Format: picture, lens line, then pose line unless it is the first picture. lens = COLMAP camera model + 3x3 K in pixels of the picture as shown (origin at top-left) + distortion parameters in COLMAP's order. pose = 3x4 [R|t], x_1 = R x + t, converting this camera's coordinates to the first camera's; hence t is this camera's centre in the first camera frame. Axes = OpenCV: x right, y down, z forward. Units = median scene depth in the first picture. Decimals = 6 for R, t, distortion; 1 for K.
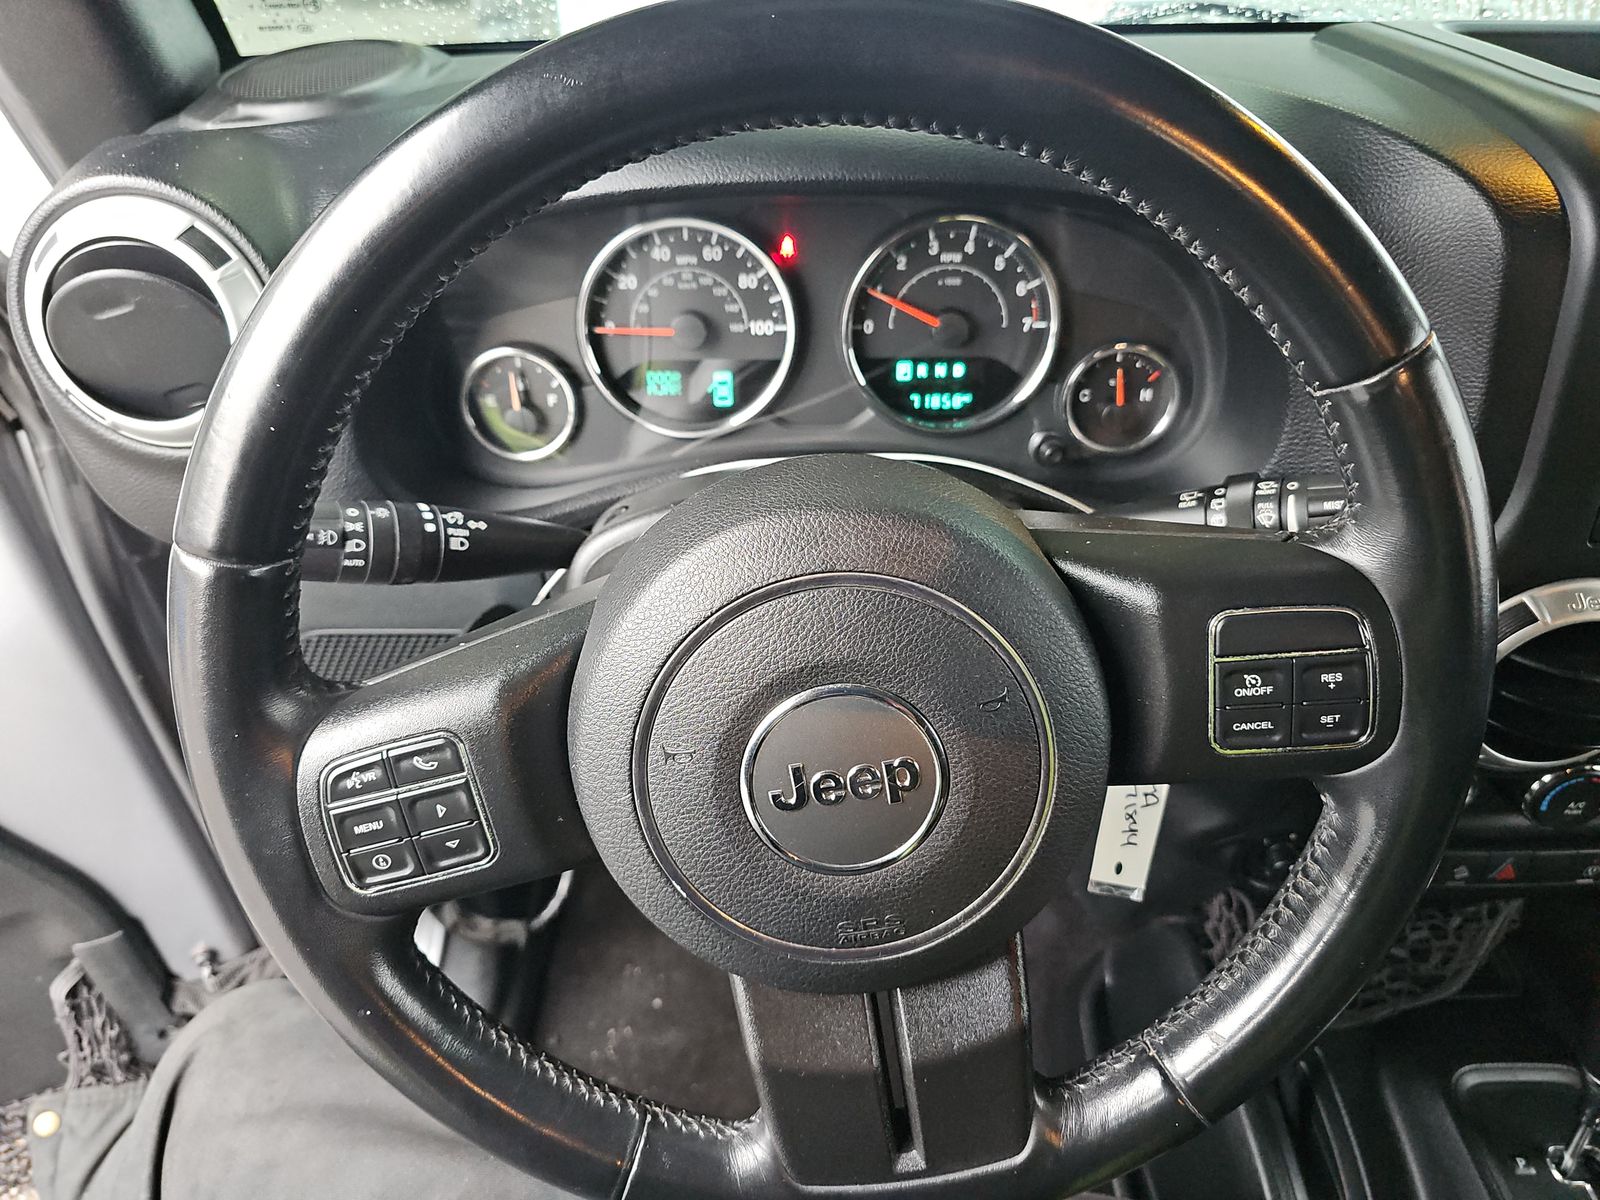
lens RADIAL K [[1062.4, 0, 787.5], [0, 1062.4, 597.0], [0, 0, 1]] dist [0.010160, -0.003381]
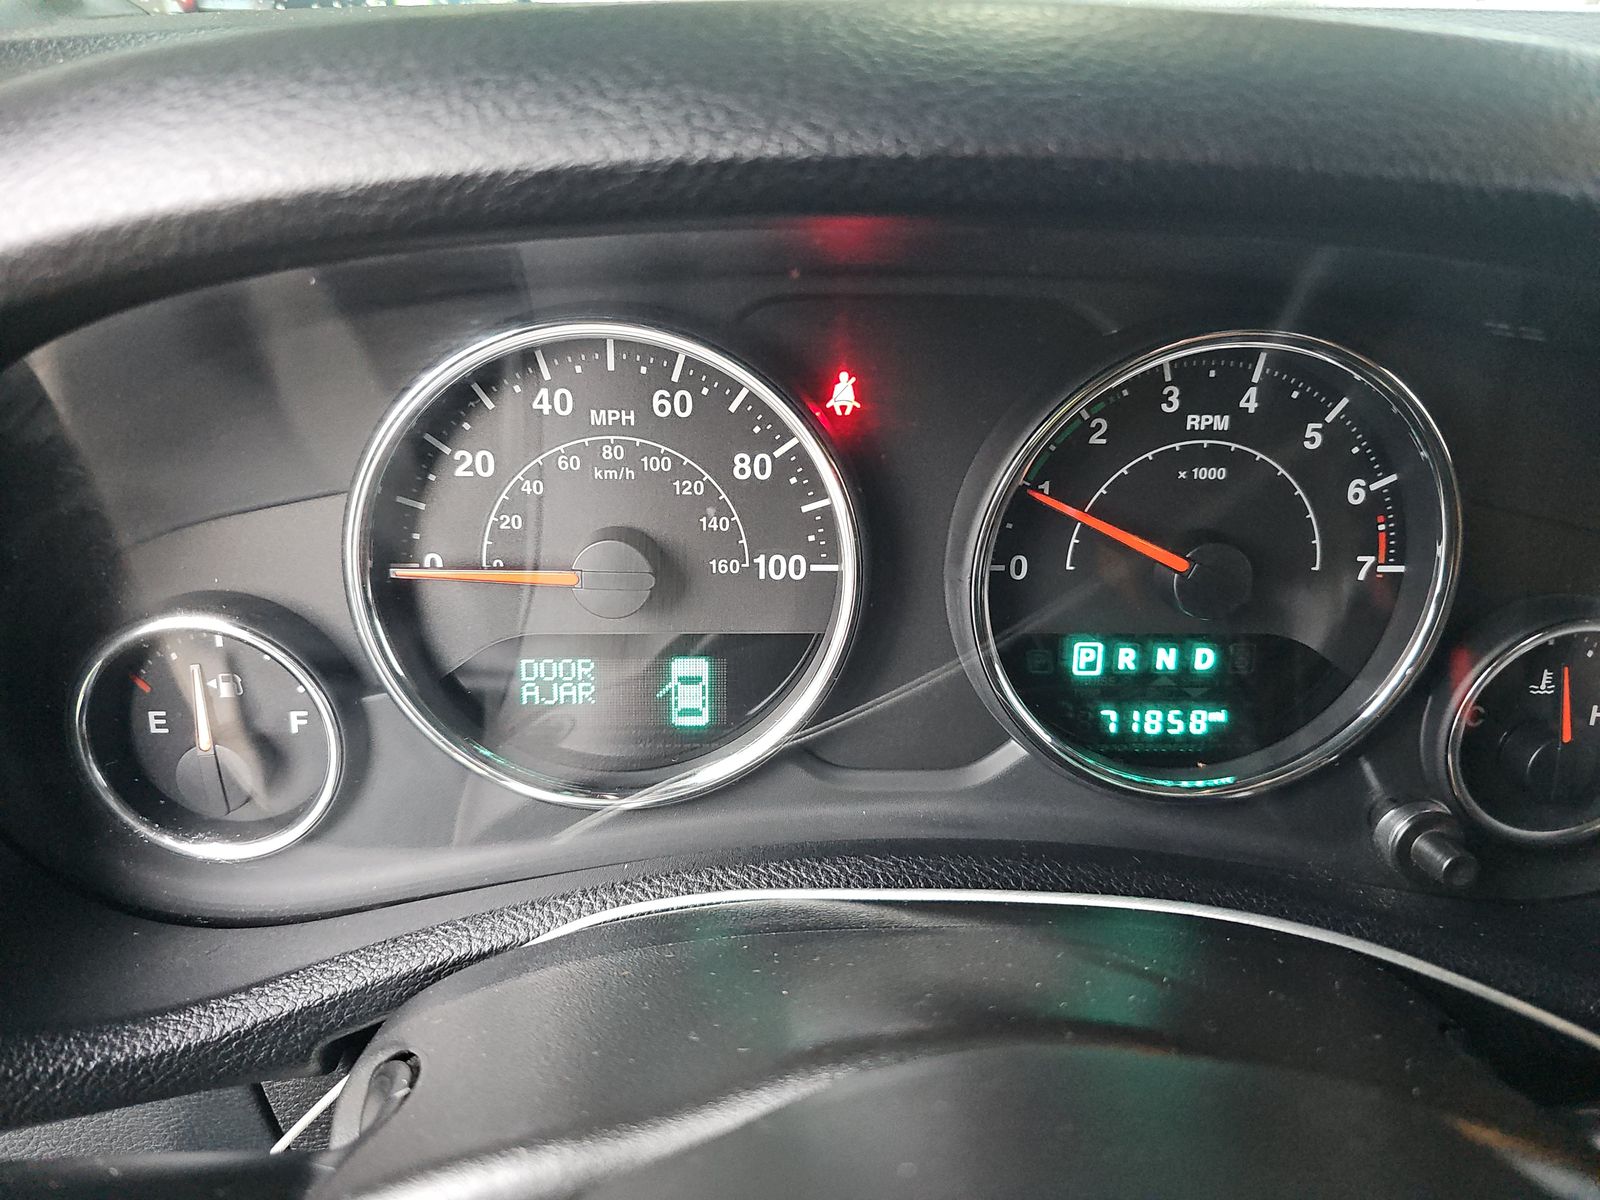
lens RADIAL K [[1062.4, 0, 809.7], [0, 1062.4, 598.7], [0, 0, 1]] dist [0.010160, -0.003381]
pose [[0.998484, 0.008361, 0.054409, -0.037202], [-0.000268, 0.989123, -0.147091, -0.177234], [-0.055047, 0.146853, 0.987625, 0.570033]]
